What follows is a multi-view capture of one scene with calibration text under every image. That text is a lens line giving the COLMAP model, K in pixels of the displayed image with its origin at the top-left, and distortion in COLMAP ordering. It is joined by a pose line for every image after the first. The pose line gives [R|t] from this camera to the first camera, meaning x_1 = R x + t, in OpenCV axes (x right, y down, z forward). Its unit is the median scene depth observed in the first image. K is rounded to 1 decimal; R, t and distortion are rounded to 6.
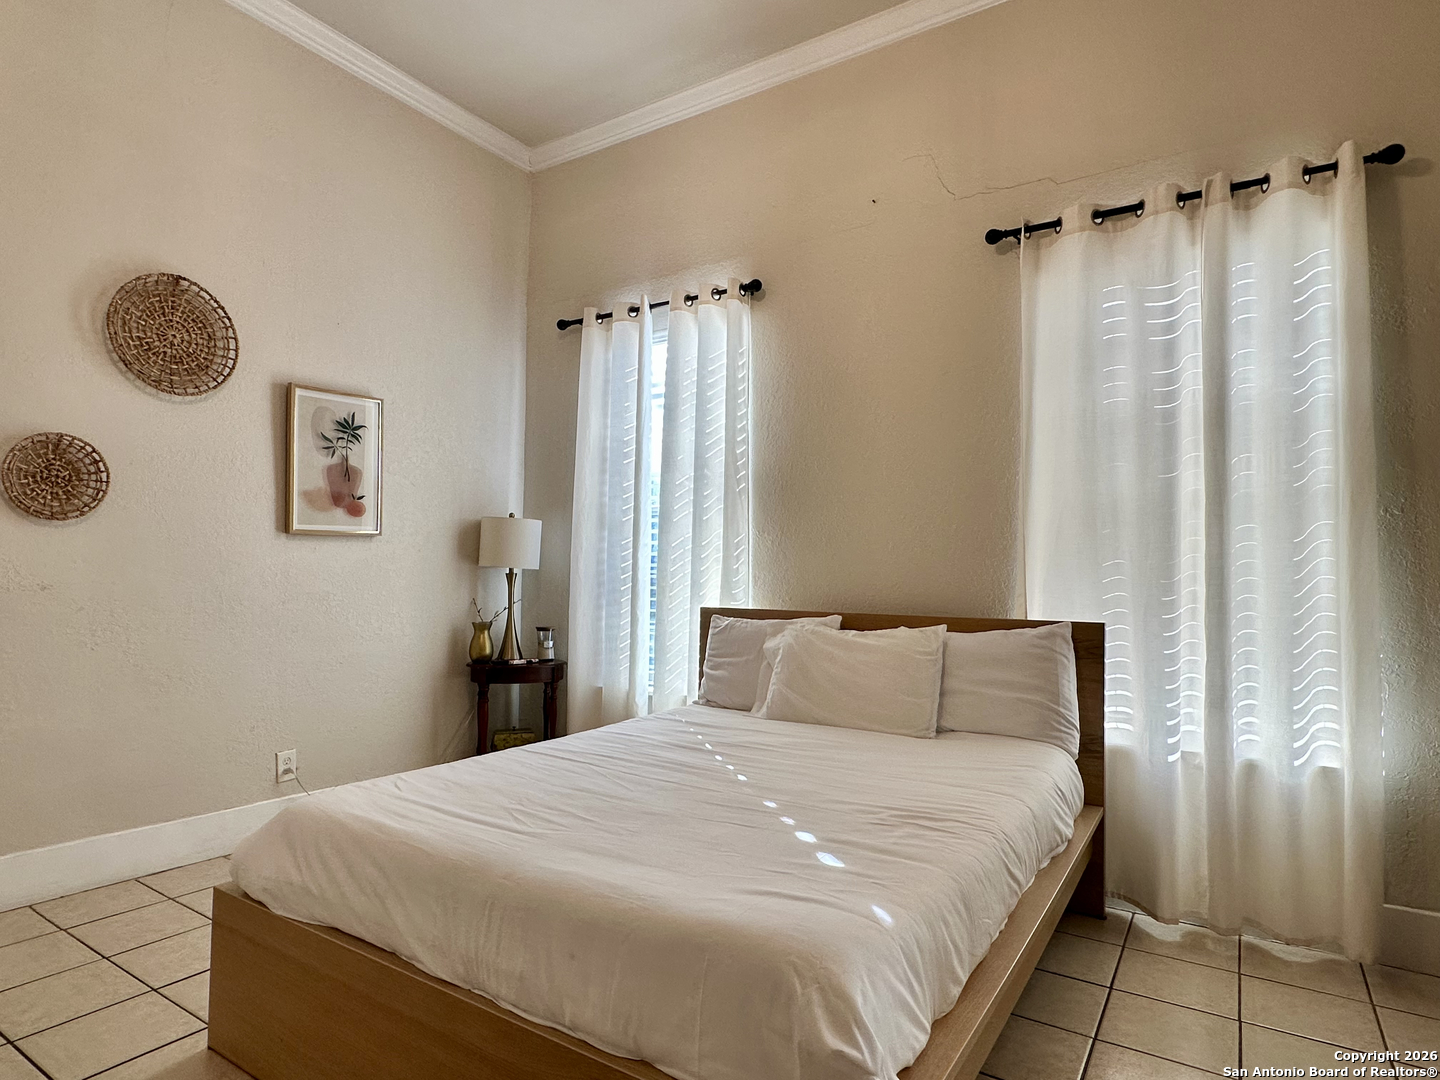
lens RADIAL K [[819.7, 0, 688.8], [0, 819.7, 540.5], [0, 0, 1]] dist [0.001781, -0.000584]
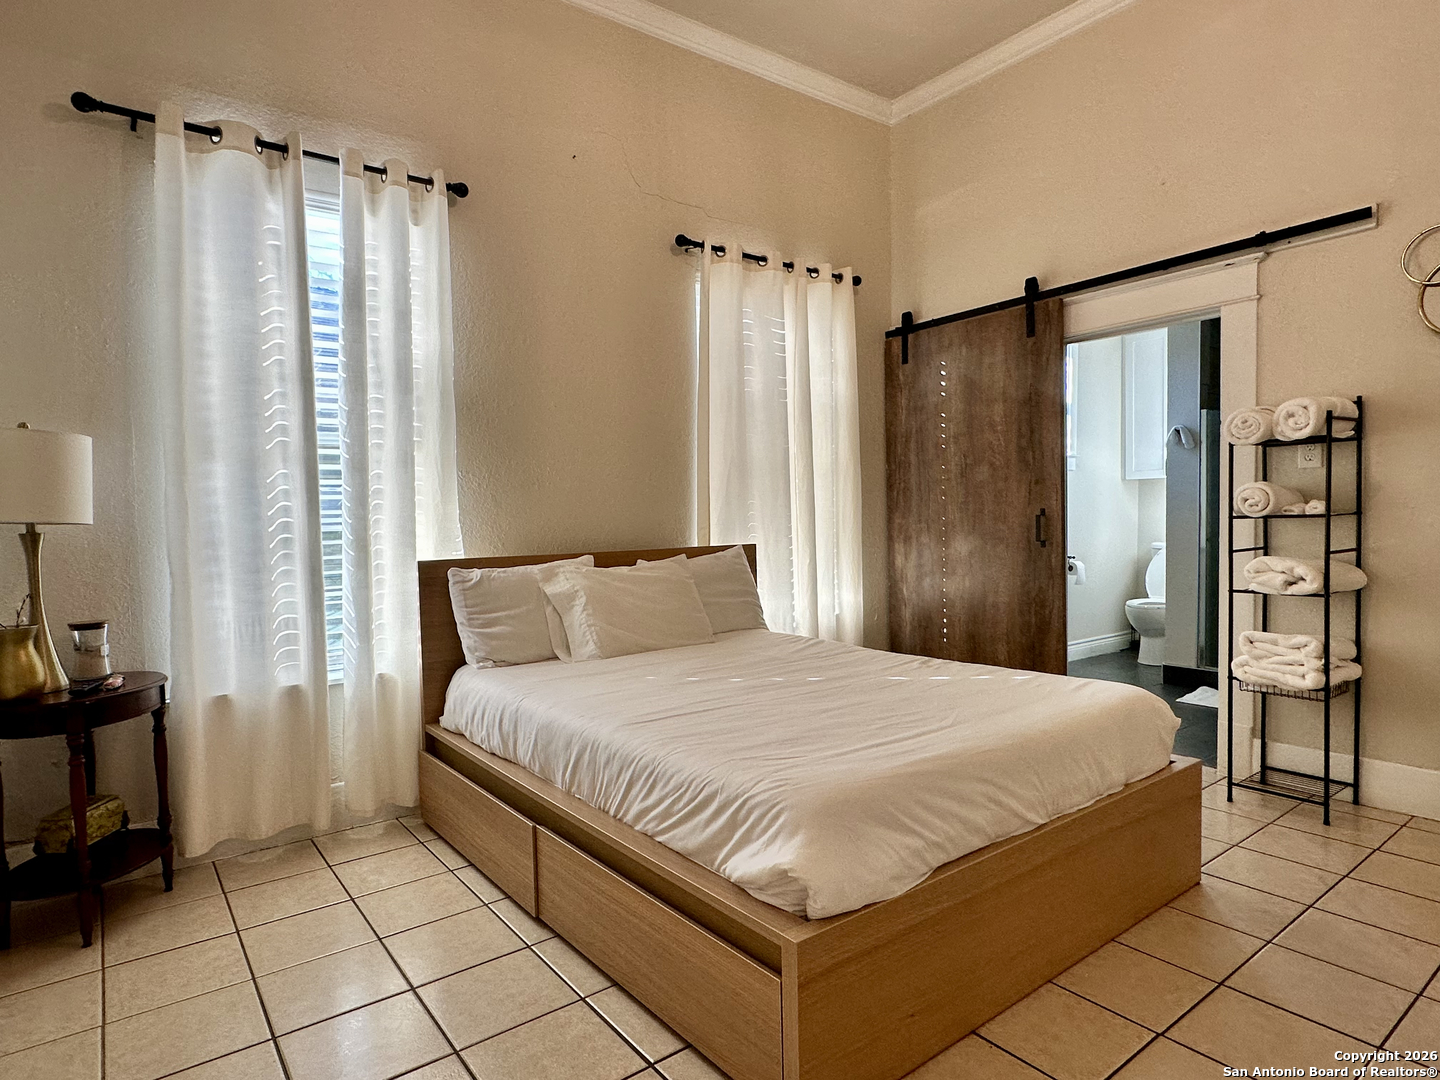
lens RADIAL K [[819.7, 0, 723.6], [0, 819.7, 546.0], [0, 0, 1]] dist [0.001781, -0.000584]
pose [[0.321732, -0.057482, 0.945084, -0.855986], [-0.011750, 0.997836, 0.064690, 0.010059], [-0.946758, -0.031918, 0.320361, 0.557953]]
